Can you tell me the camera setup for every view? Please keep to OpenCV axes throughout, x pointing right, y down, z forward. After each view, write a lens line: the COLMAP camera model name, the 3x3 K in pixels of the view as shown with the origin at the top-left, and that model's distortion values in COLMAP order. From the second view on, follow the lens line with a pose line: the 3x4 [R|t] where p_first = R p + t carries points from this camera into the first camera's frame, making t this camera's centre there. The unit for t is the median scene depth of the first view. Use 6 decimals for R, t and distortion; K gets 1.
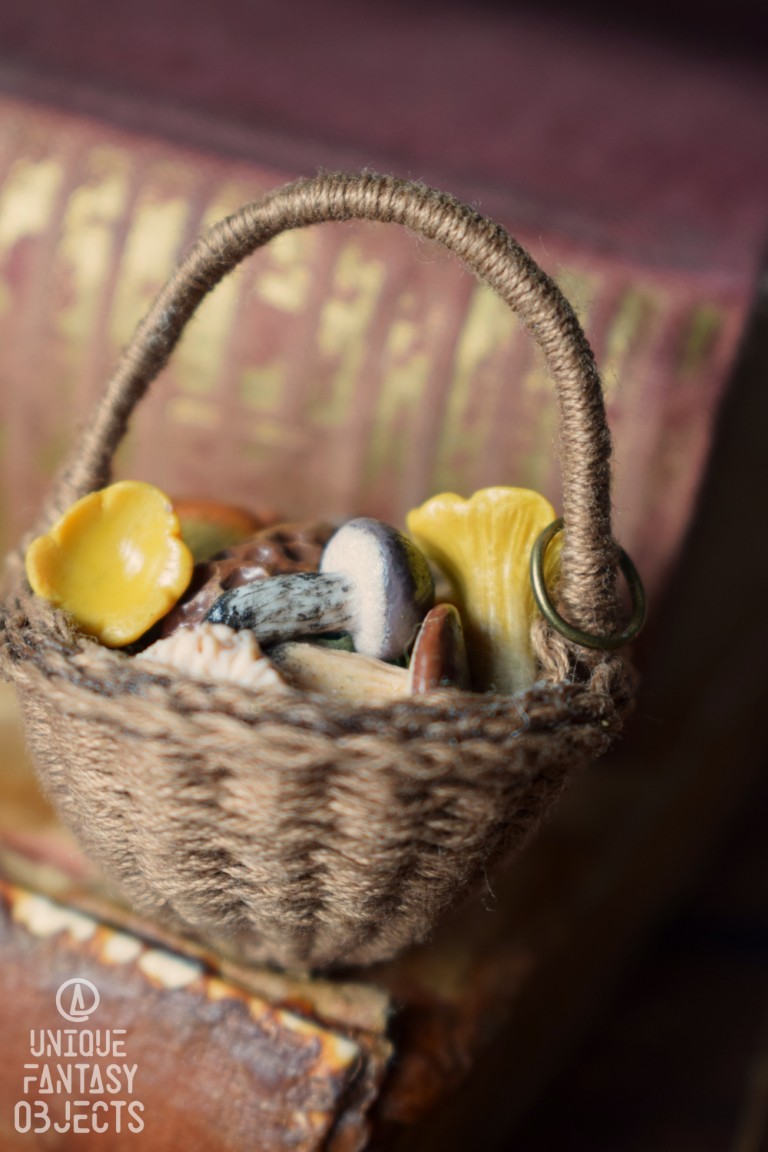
lens RADIAL K [[2744.1, 0, 386.2], [0, 2744.1, 579.5], [0, 0, 1]] dist [-0.007774, 0.000000]
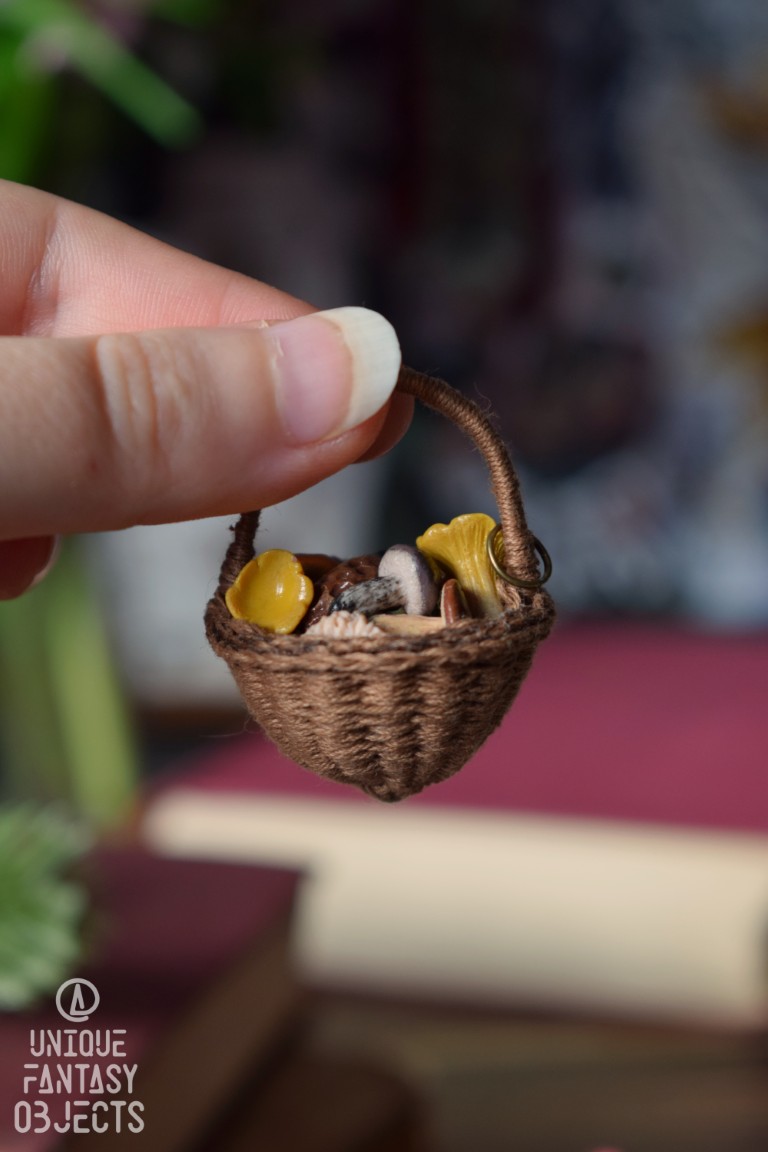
lens RADIAL K [[2744.1, 0, 382.3], [0, 2744.1, 574.3], [0, 0, 1]] dist [-0.007774, 0.000000]
pose [[0.976700, -0.194204, 0.091337, -0.199965], [0.197975, 0.979613, -0.034133, 0.061638], [-0.082846, 0.051420, 0.995235, -0.898286]]
